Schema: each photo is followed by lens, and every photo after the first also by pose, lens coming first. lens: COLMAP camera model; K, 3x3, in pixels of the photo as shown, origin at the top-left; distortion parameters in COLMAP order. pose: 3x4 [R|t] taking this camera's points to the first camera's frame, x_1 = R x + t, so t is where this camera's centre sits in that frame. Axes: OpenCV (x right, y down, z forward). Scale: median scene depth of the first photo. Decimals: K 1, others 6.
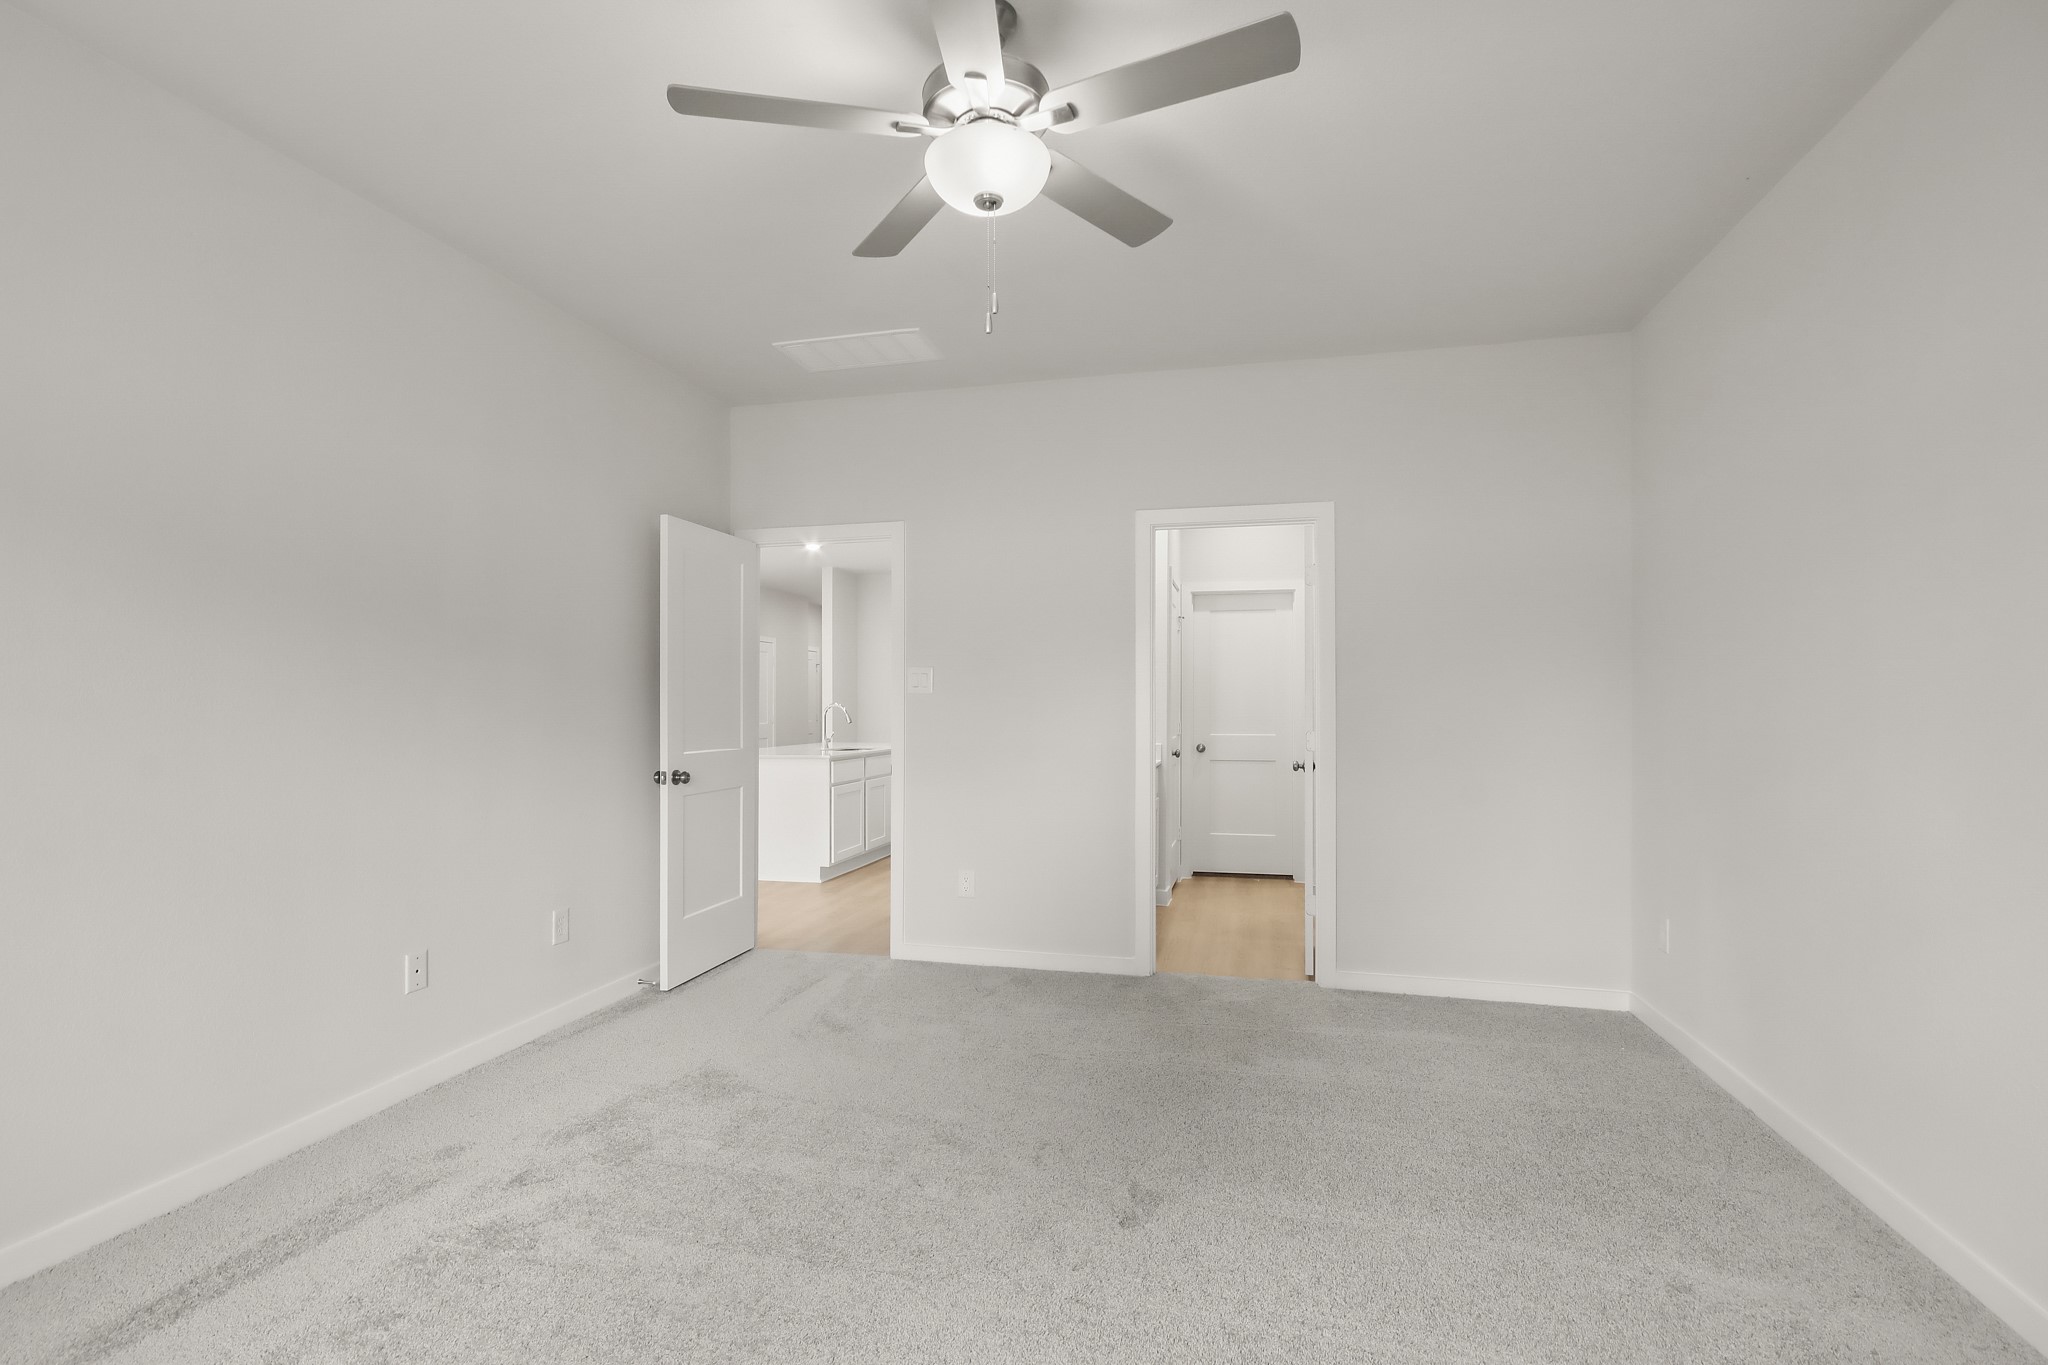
lens RADIAL K [[961.0, 0, 1022.8], [0, 961.0, 688.3], [0, 0, 1]] dist [0.012188, 0.000928]
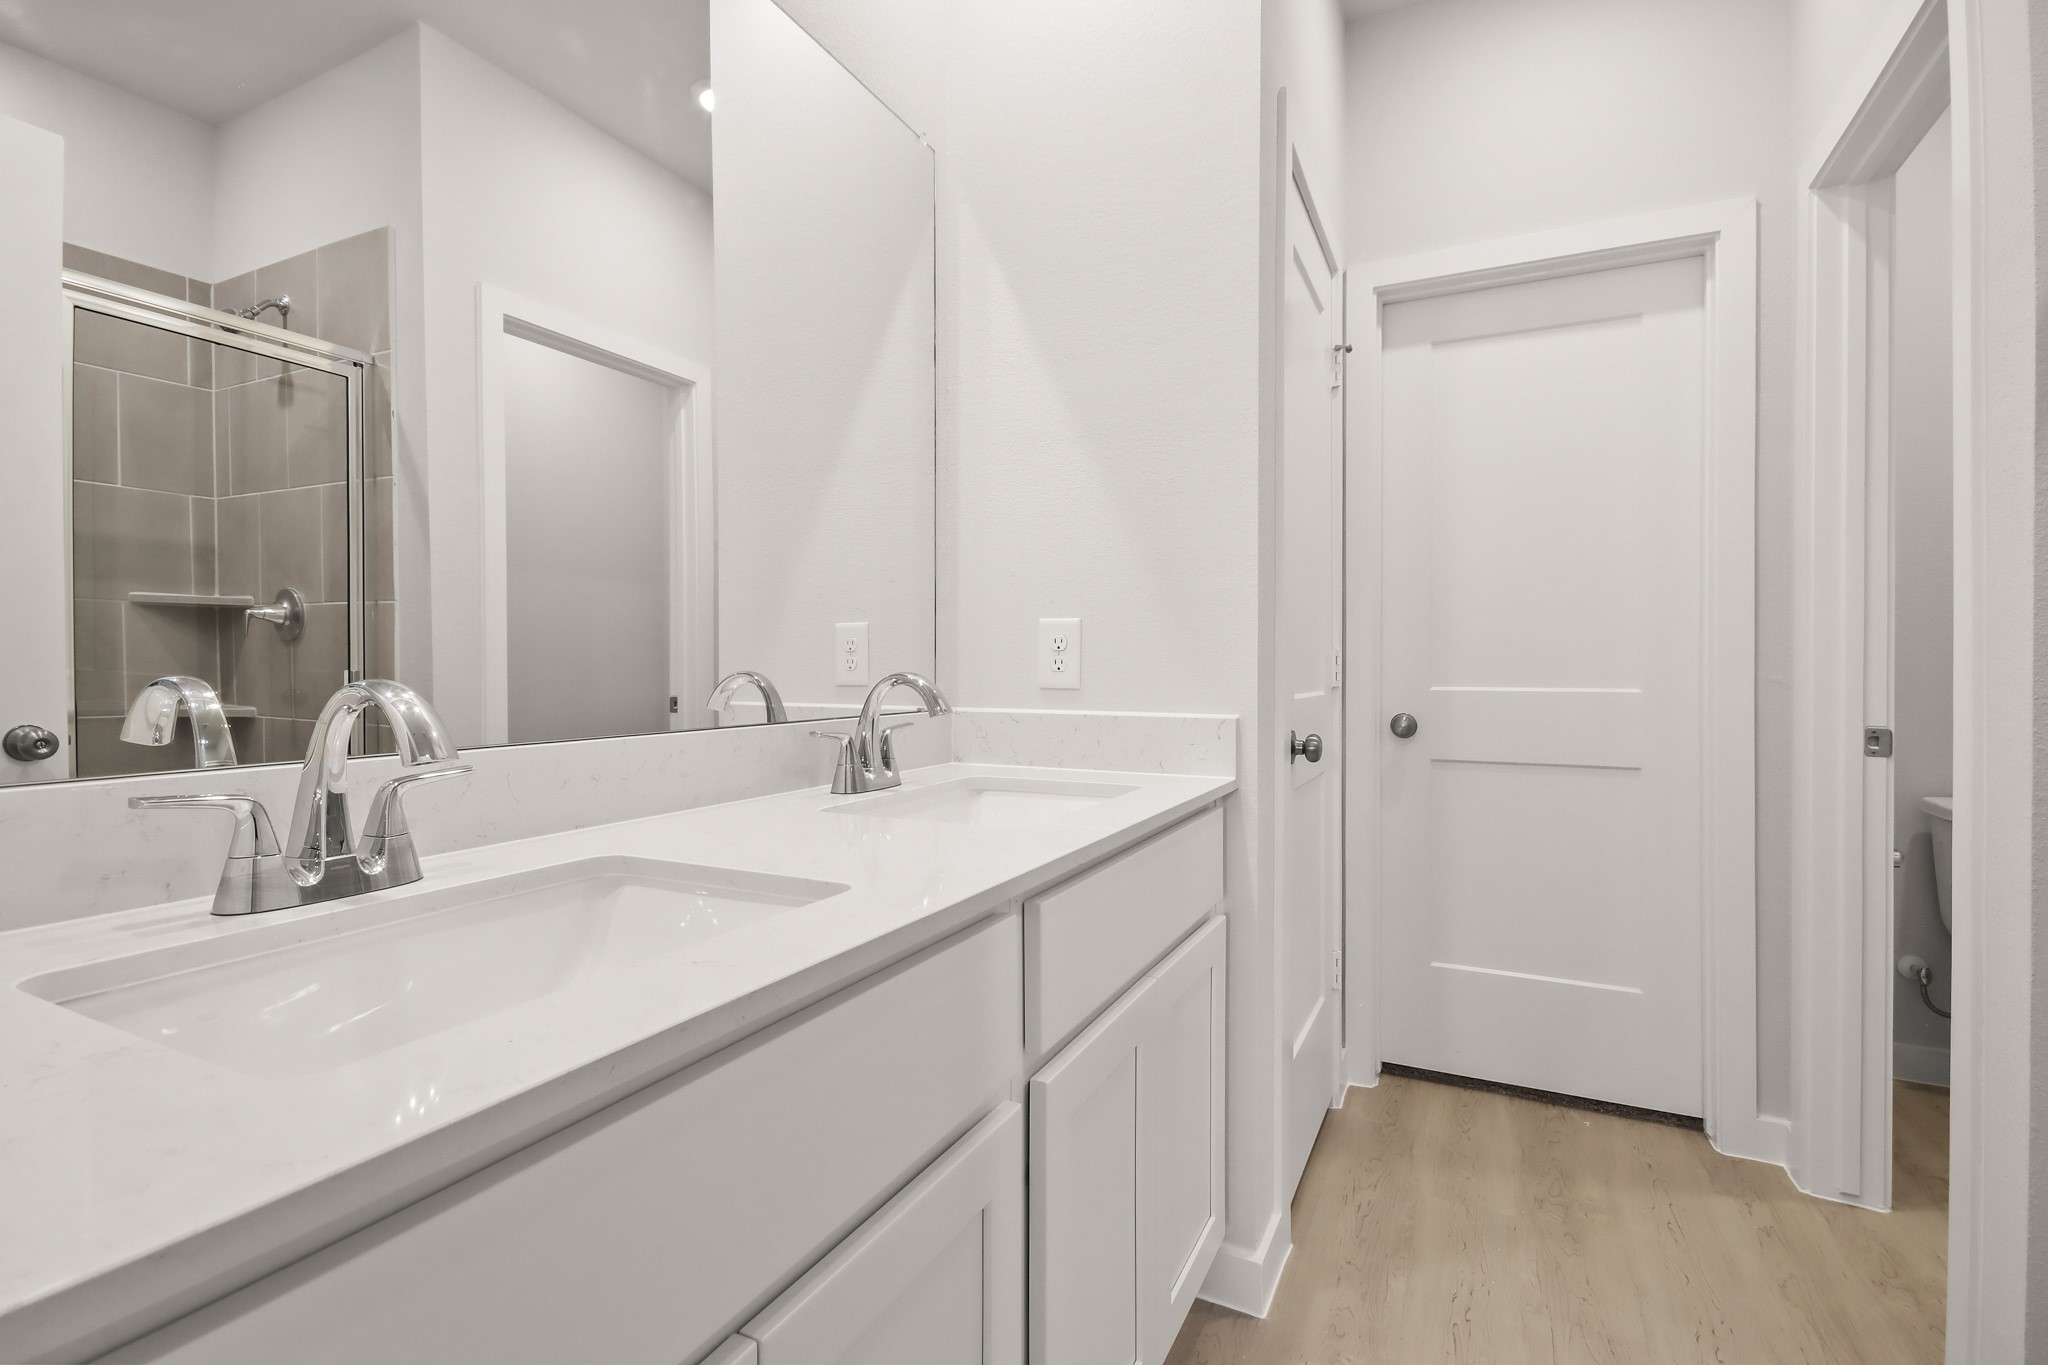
lens RADIAL K [[961.0, 0, 1026.9], [0, 961.0, 674.9], [0, 0, 1]] dist [0.012188, 0.000928]
pose [[0.981900, -0.002511, -0.189385, 0.116292], [0.004310, 0.999949, 0.009087, 0.039164], [0.189352, -0.009739, 0.981861, 0.627637]]
